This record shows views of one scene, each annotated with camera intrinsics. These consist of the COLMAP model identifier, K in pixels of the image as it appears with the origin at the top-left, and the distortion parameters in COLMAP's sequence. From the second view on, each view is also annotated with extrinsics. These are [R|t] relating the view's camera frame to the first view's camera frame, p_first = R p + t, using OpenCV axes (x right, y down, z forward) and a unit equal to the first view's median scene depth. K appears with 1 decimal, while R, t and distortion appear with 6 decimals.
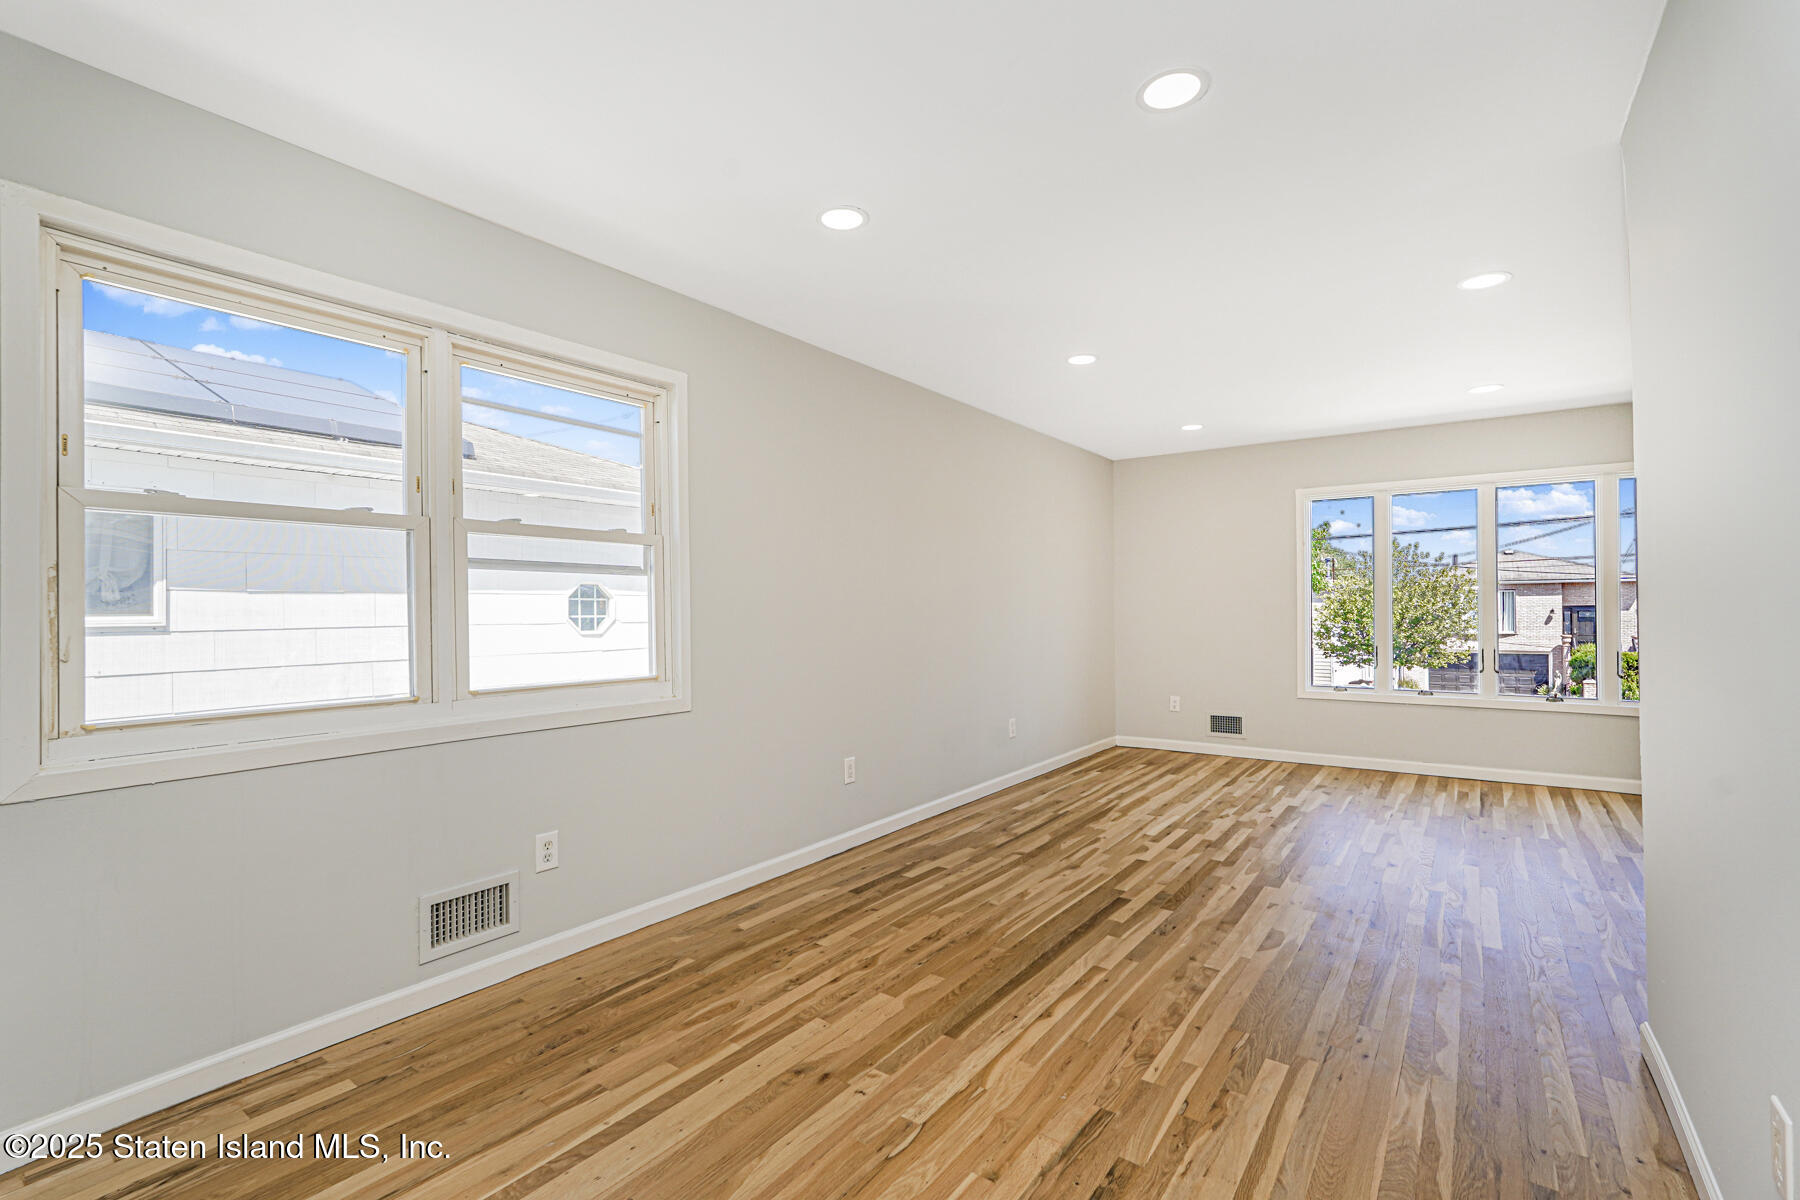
lens RADIAL K [[794.8, 0, 898.3], [0, 794.8, 603.8], [0, 0, 1]] dist [-0.003007, 0.001530]
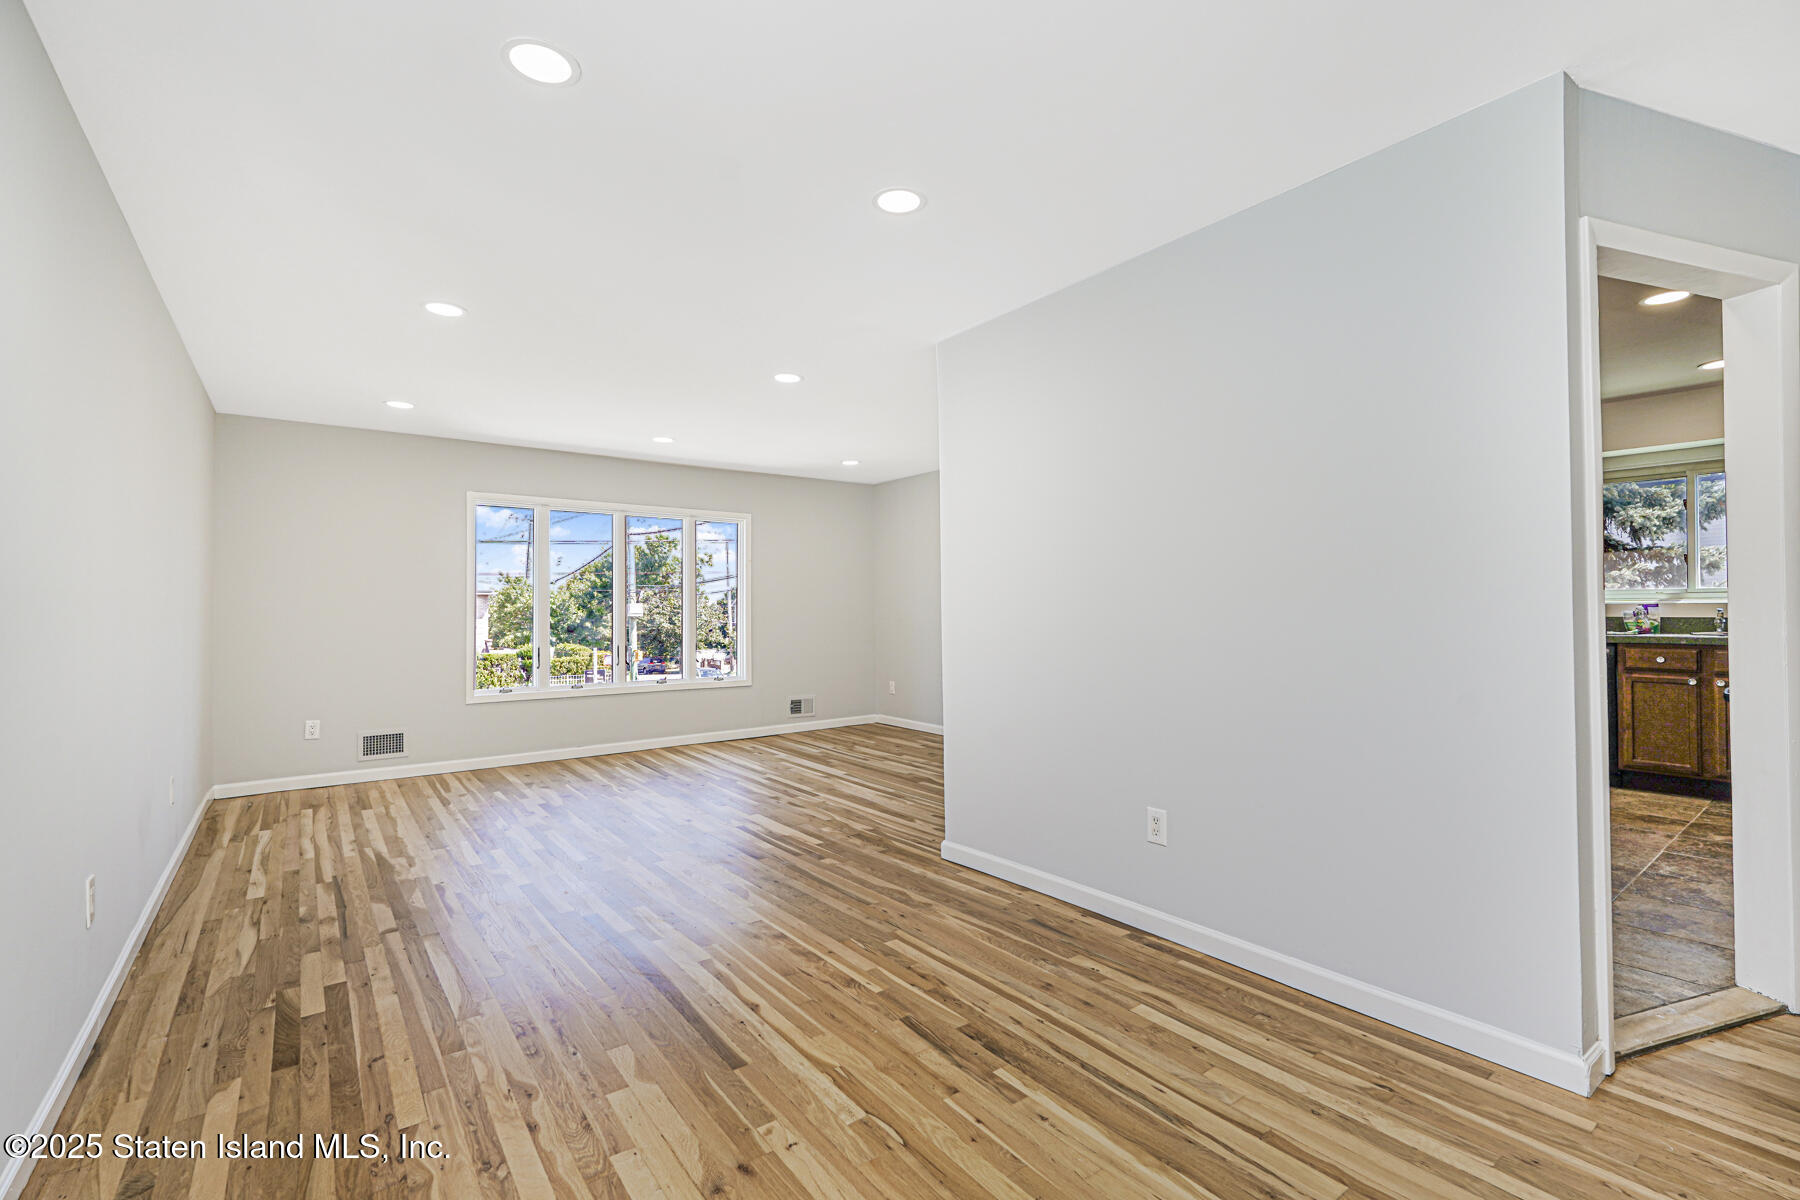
lens RADIAL K [[794.8, 0, 899.9], [0, 794.8, 603.7], [0, 0, 1]] dist [-0.003007, 0.001530]
pose [[0.283790, 0.015779, 0.958757, -0.598823], [-0.004167, 0.999875, -0.015222, 0.015601], [-0.958877, 0.000325, 0.283820, 0.433087]]
